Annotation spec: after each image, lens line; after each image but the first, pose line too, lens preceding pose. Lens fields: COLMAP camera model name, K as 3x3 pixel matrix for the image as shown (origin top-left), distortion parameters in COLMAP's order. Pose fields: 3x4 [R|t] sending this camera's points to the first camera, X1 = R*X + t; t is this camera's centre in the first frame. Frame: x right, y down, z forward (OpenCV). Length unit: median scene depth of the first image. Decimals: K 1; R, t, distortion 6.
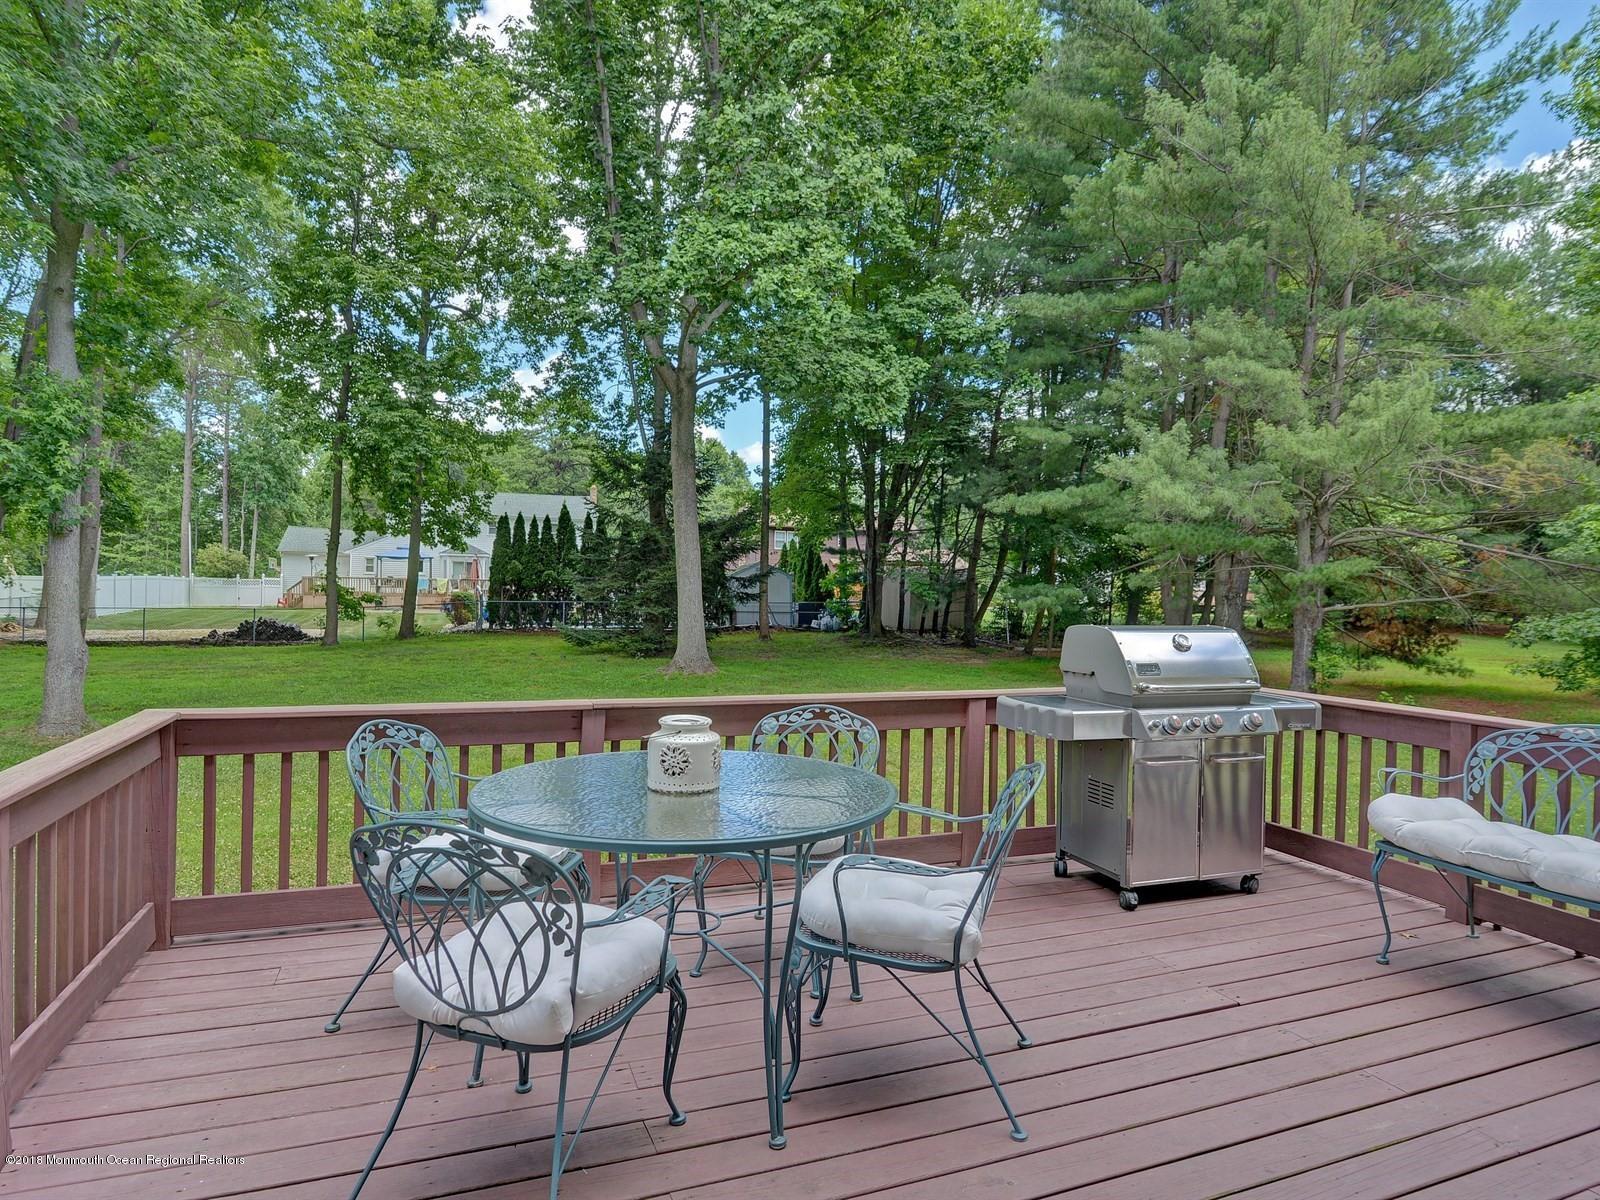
lens RADIAL K [[934.5, 0, 815.3], [0, 934.5, 600.8], [0, 0, 1]] dist [-0.008324, -0.001074]
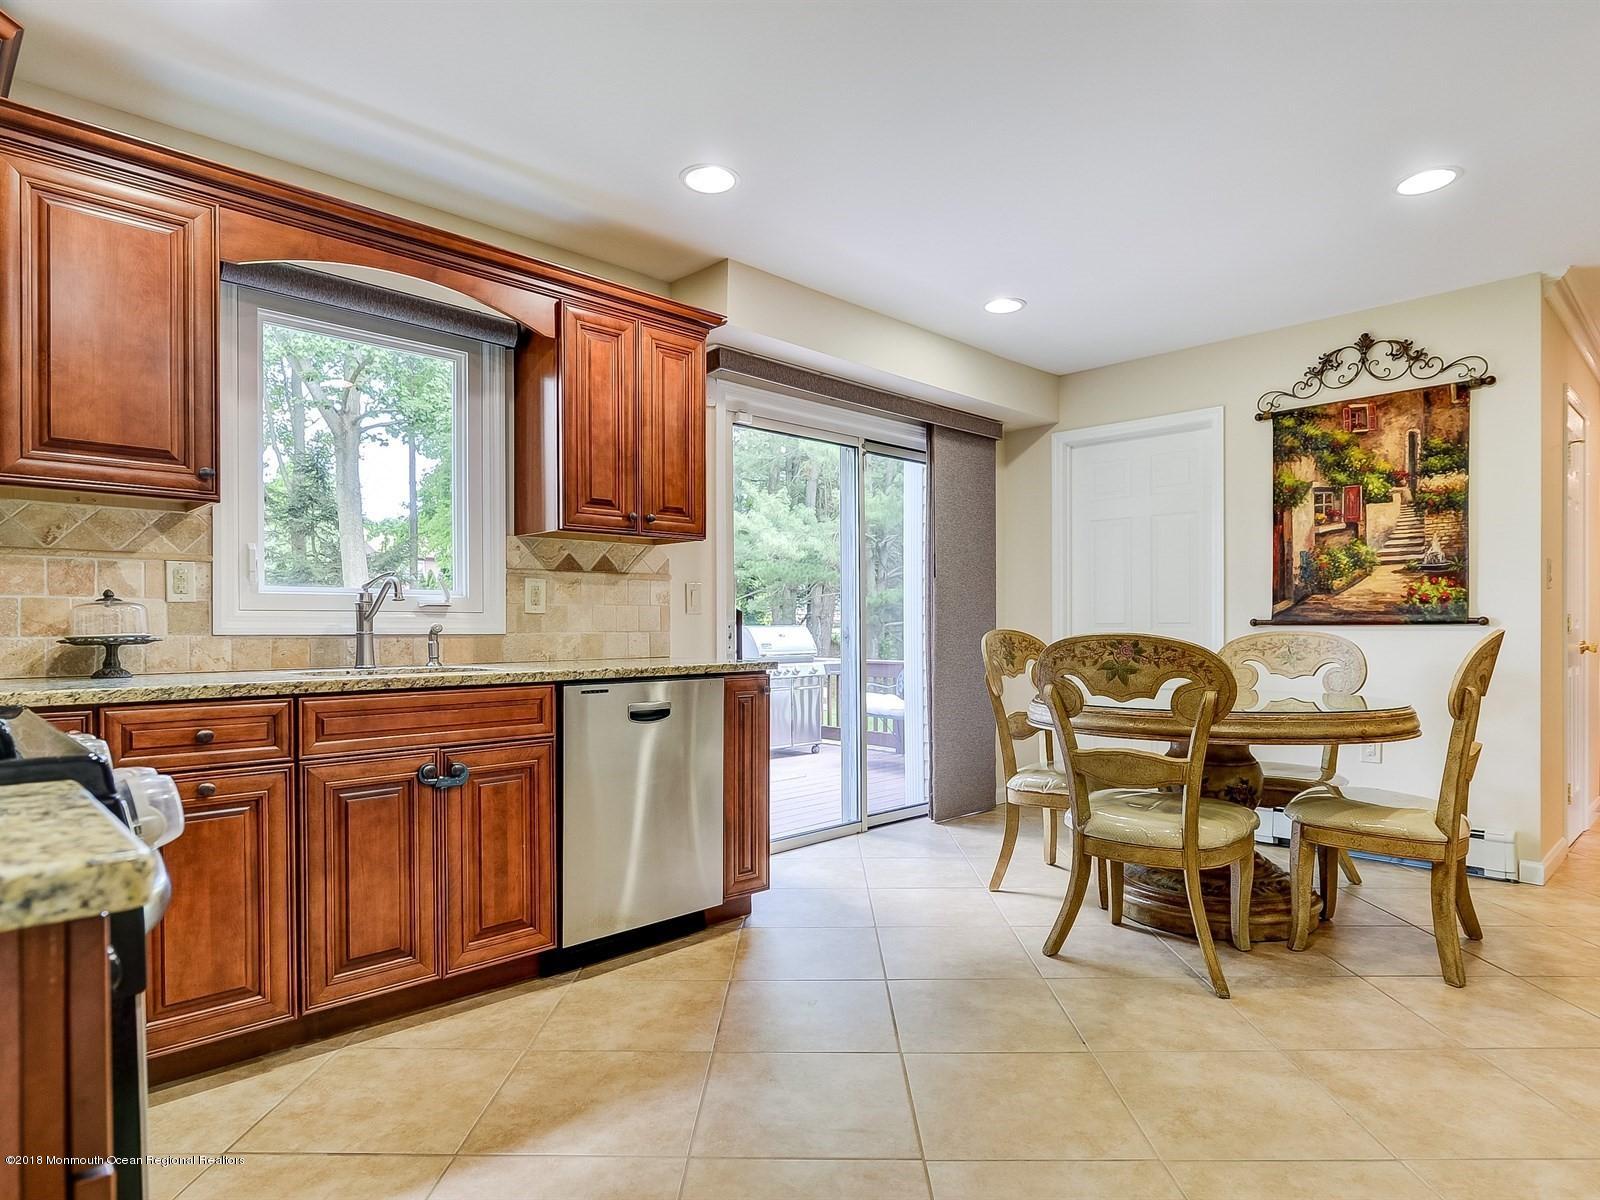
lens RADIAL K [[934.5, 0, 810.3], [0, 934.5, 630.5], [0, 0, 1]] dist [-0.008324, -0.001074]
pose [[0.922177, -0.022445, 0.386116, -0.051982], [0.021006, 0.999748, 0.007946, 0.002438], [-0.386197, 0.000783, 0.922416, -0.138117]]
